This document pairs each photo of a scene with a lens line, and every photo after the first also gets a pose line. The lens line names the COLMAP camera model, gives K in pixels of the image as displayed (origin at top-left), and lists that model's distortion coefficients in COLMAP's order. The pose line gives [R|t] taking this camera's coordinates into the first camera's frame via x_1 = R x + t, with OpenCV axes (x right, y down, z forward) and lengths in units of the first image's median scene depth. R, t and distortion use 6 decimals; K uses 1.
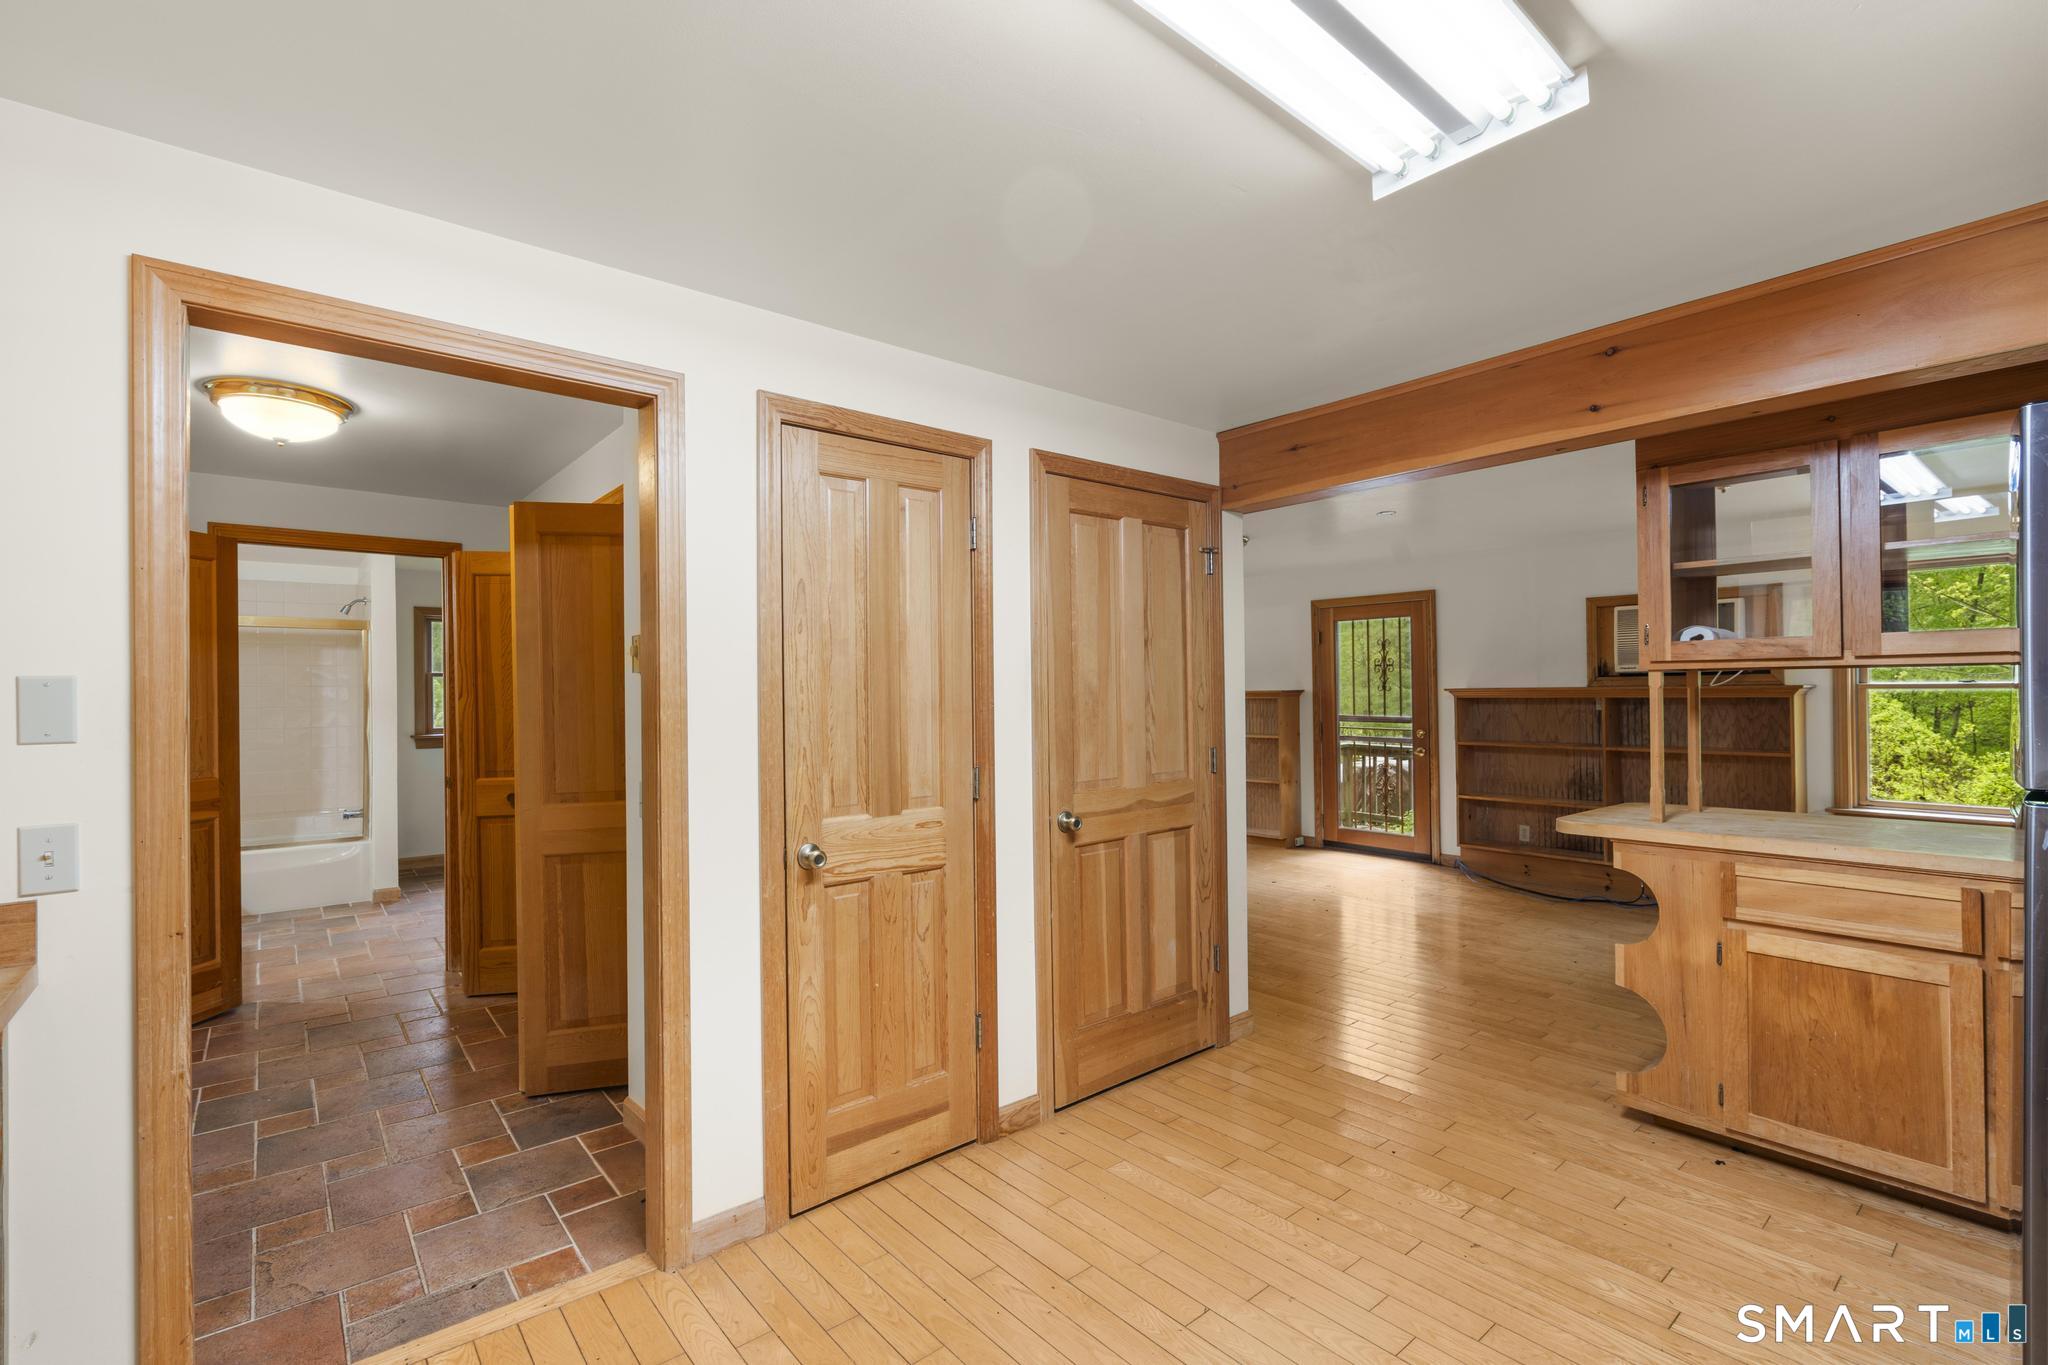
lens RADIAL K [[916.0, 0, 1022.8], [0, 916.0, 686.4], [0, 0, 1]] dist [-0.011383, 0.004515]
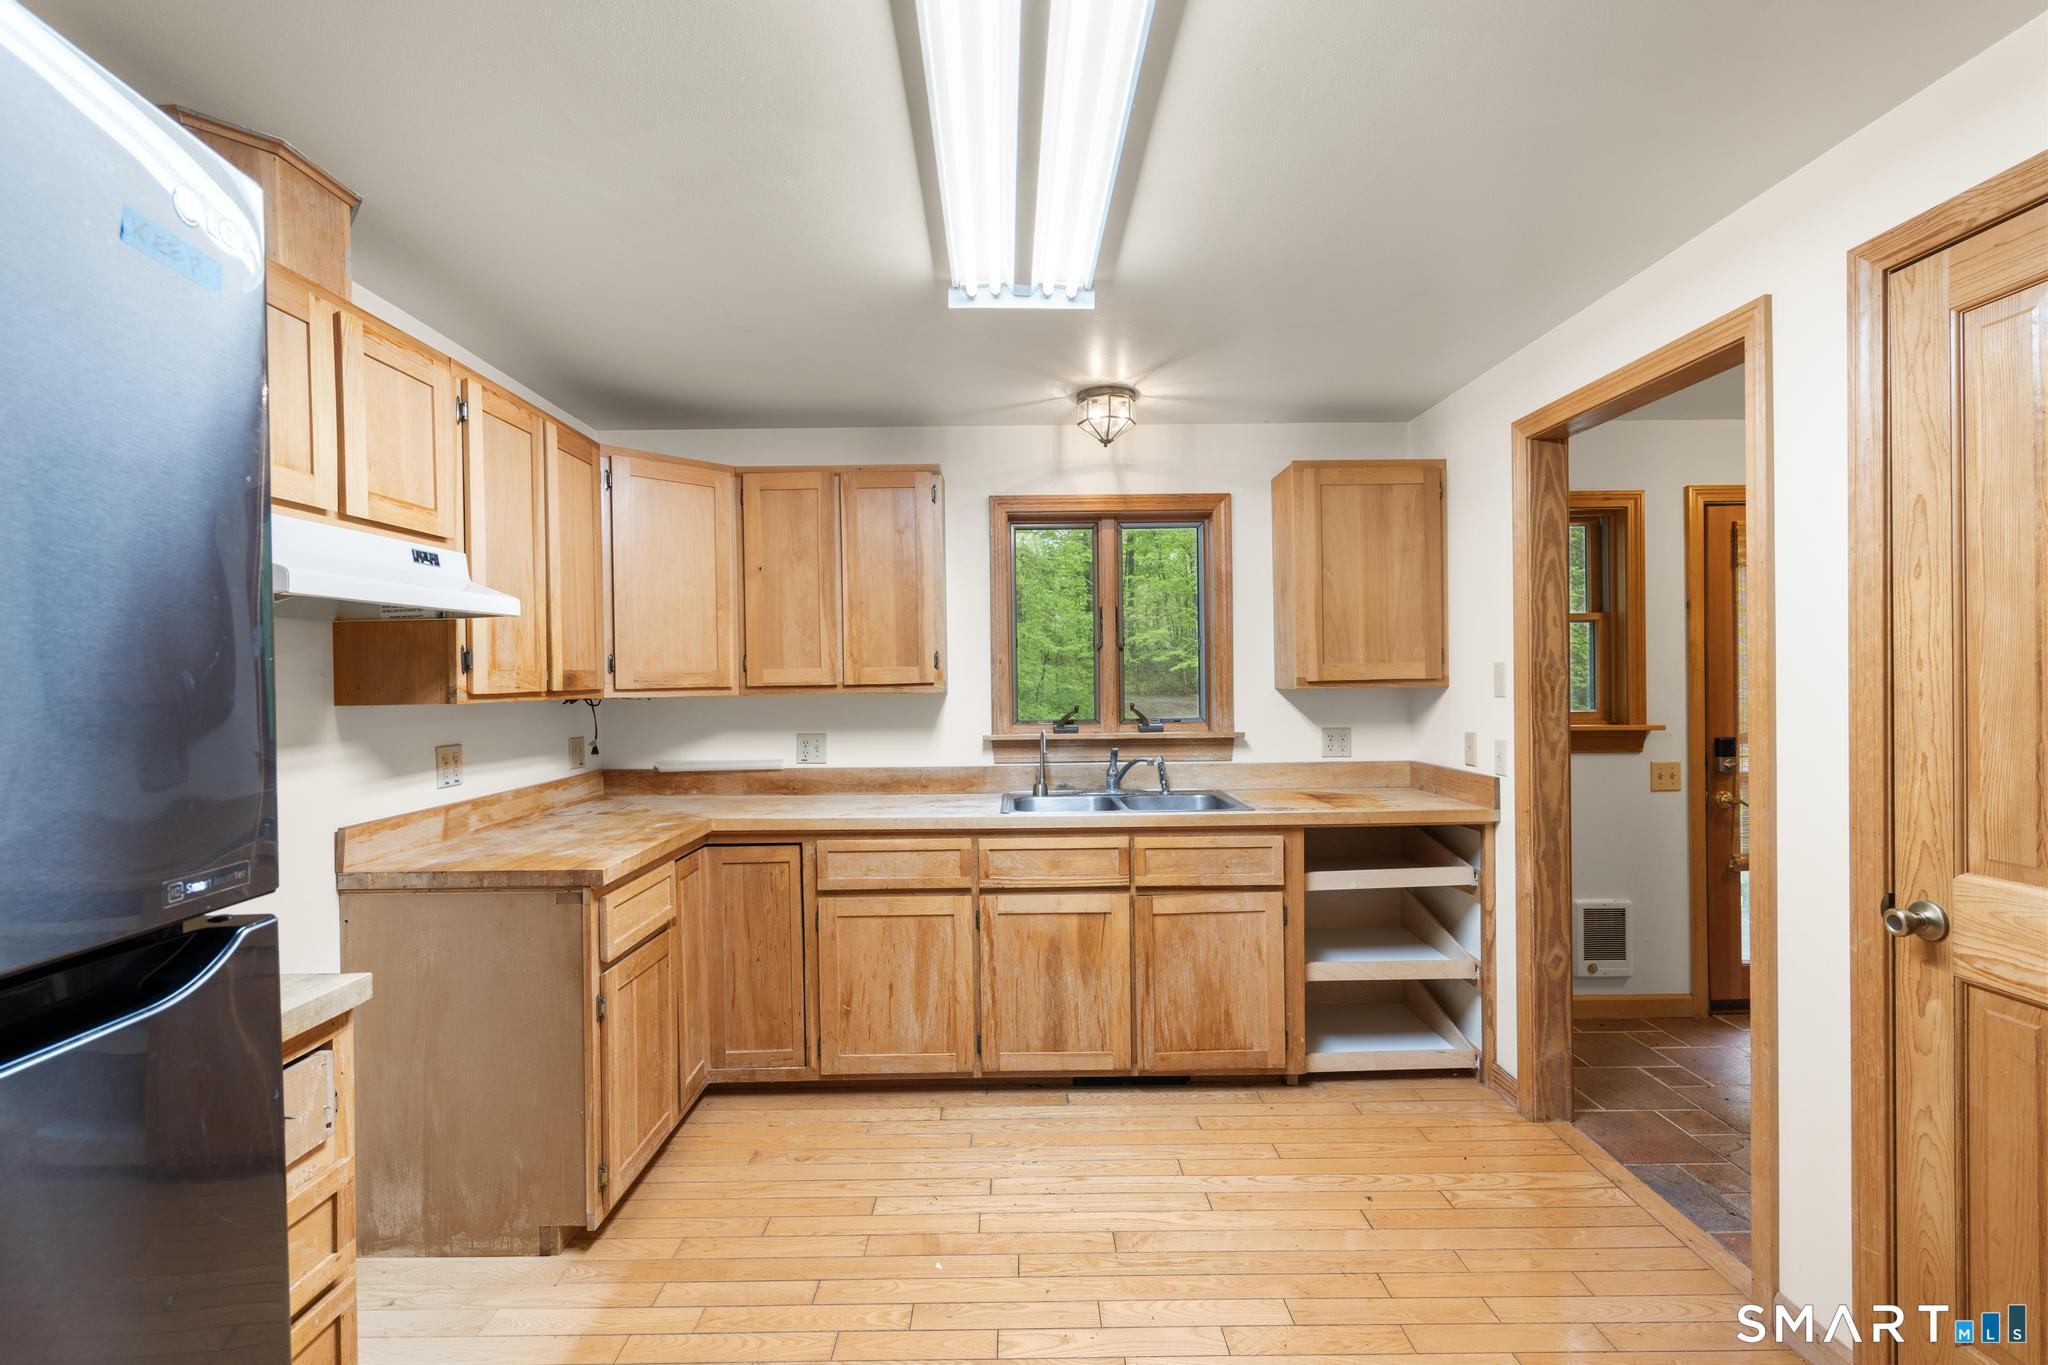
lens RADIAL K [[916.0, 0, 1022.8], [0, 916.0, 686.4], [0, 0, 1]] dist [-0.011383, 0.004515]
pose [[-0.633581, 0.022865, -0.773338, 0.619239], [0.022642, 0.999683, 0.011007, -0.002406], [0.773345, -0.010536, -0.633898, 0.846373]]
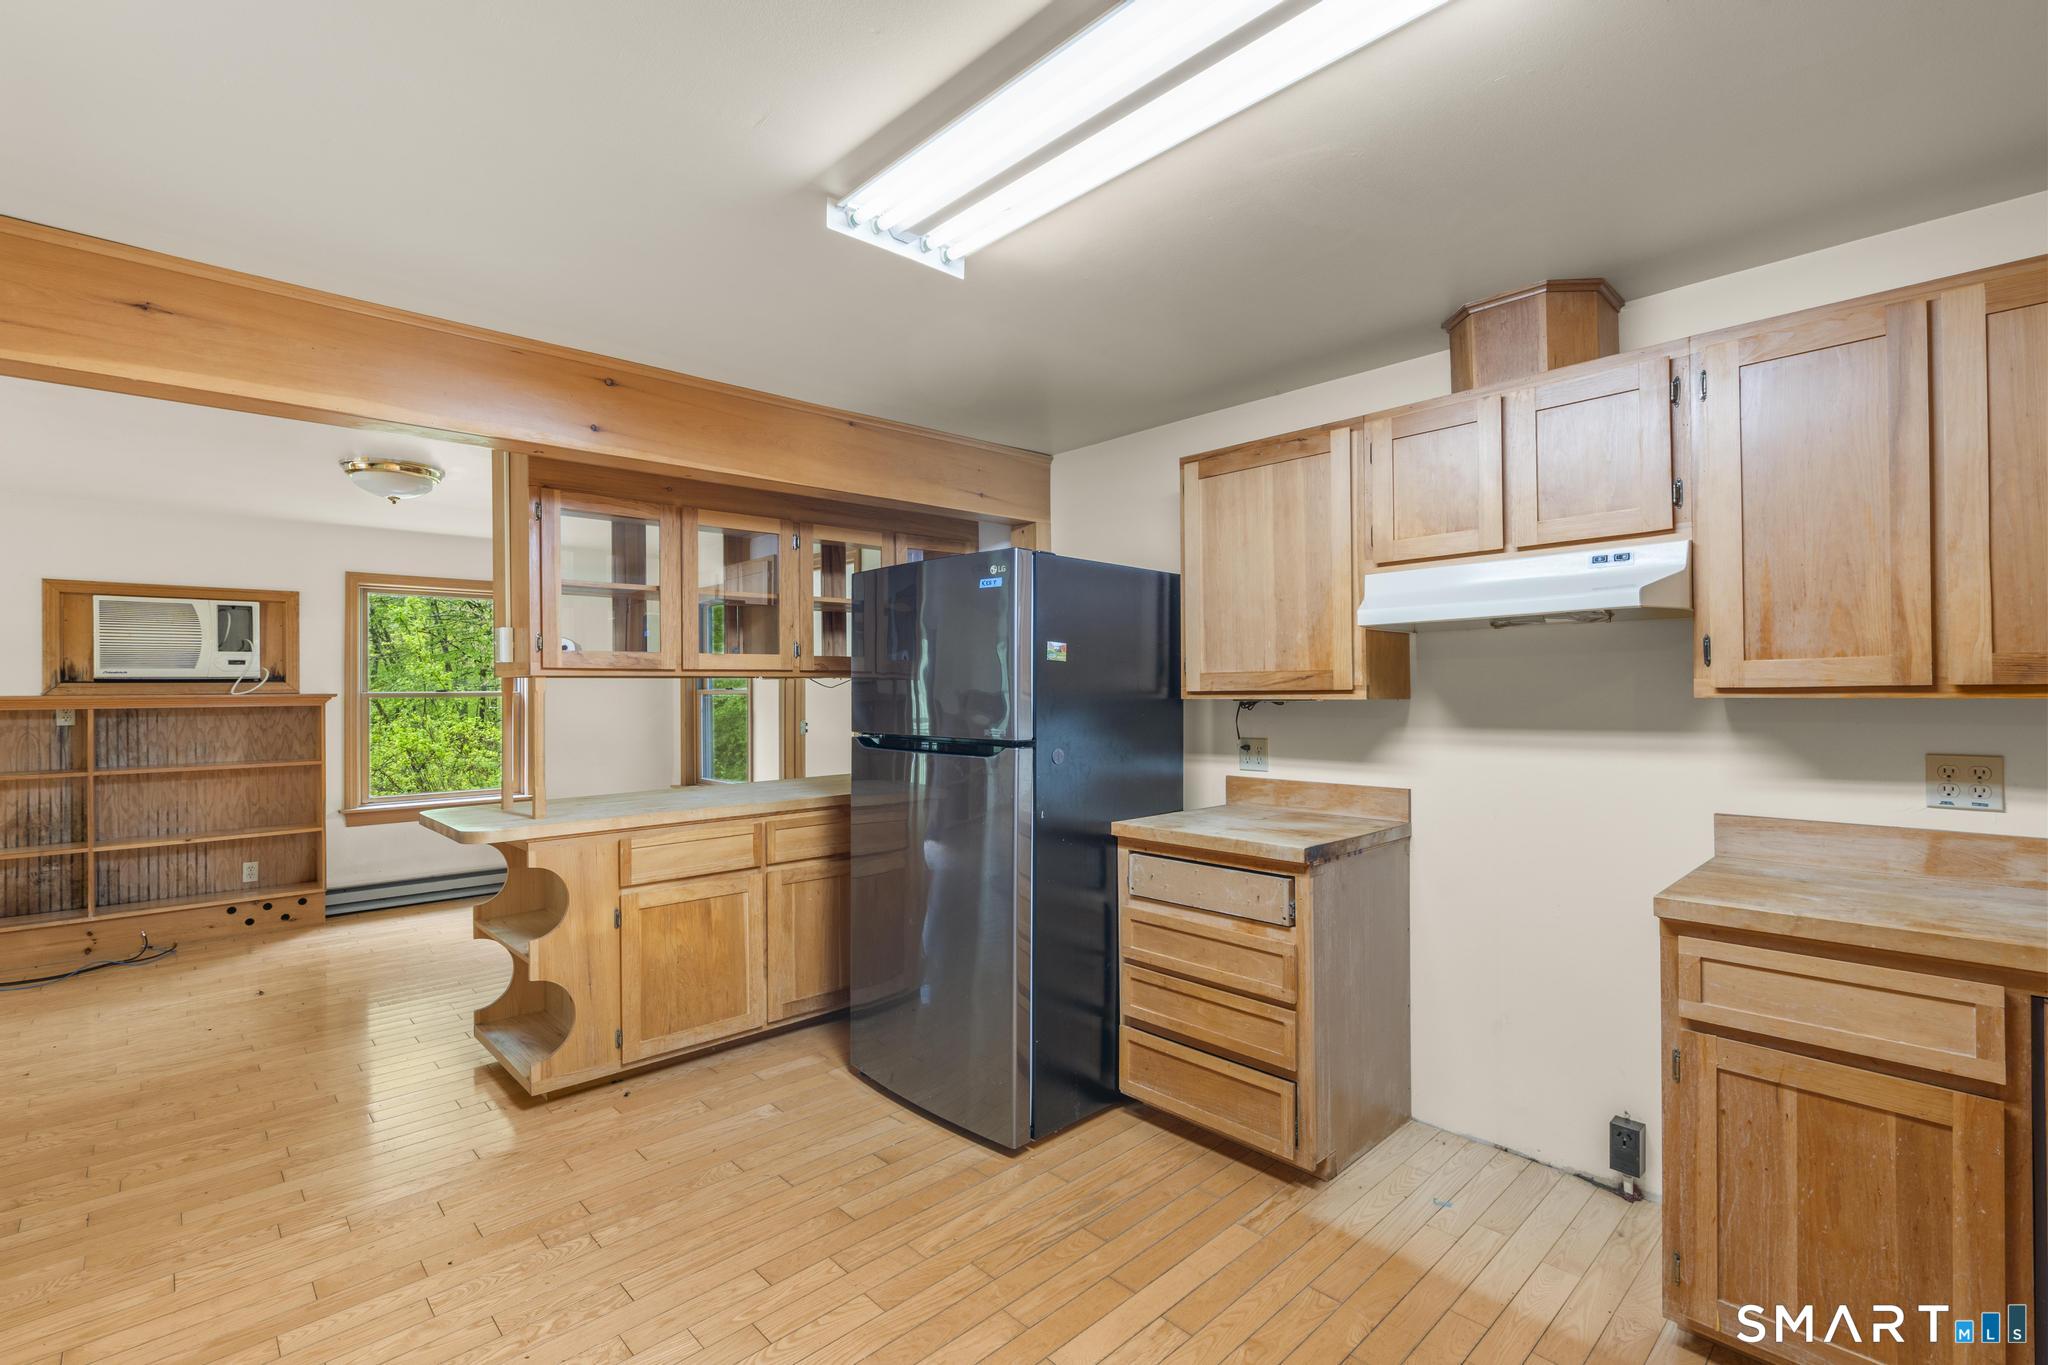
lens RADIAL K [[916.0, 0, 1022.8], [0, 916.0, 686.4], [0, 0, 1]] dist [-0.011383, 0.004515]
pose [[-0.066005, 0.012309, 0.997743, -0.448079], [0.002622, 0.999923, -0.012163, 0.009618], [-0.997816, 0.001813, -0.066032, 0.553436]]
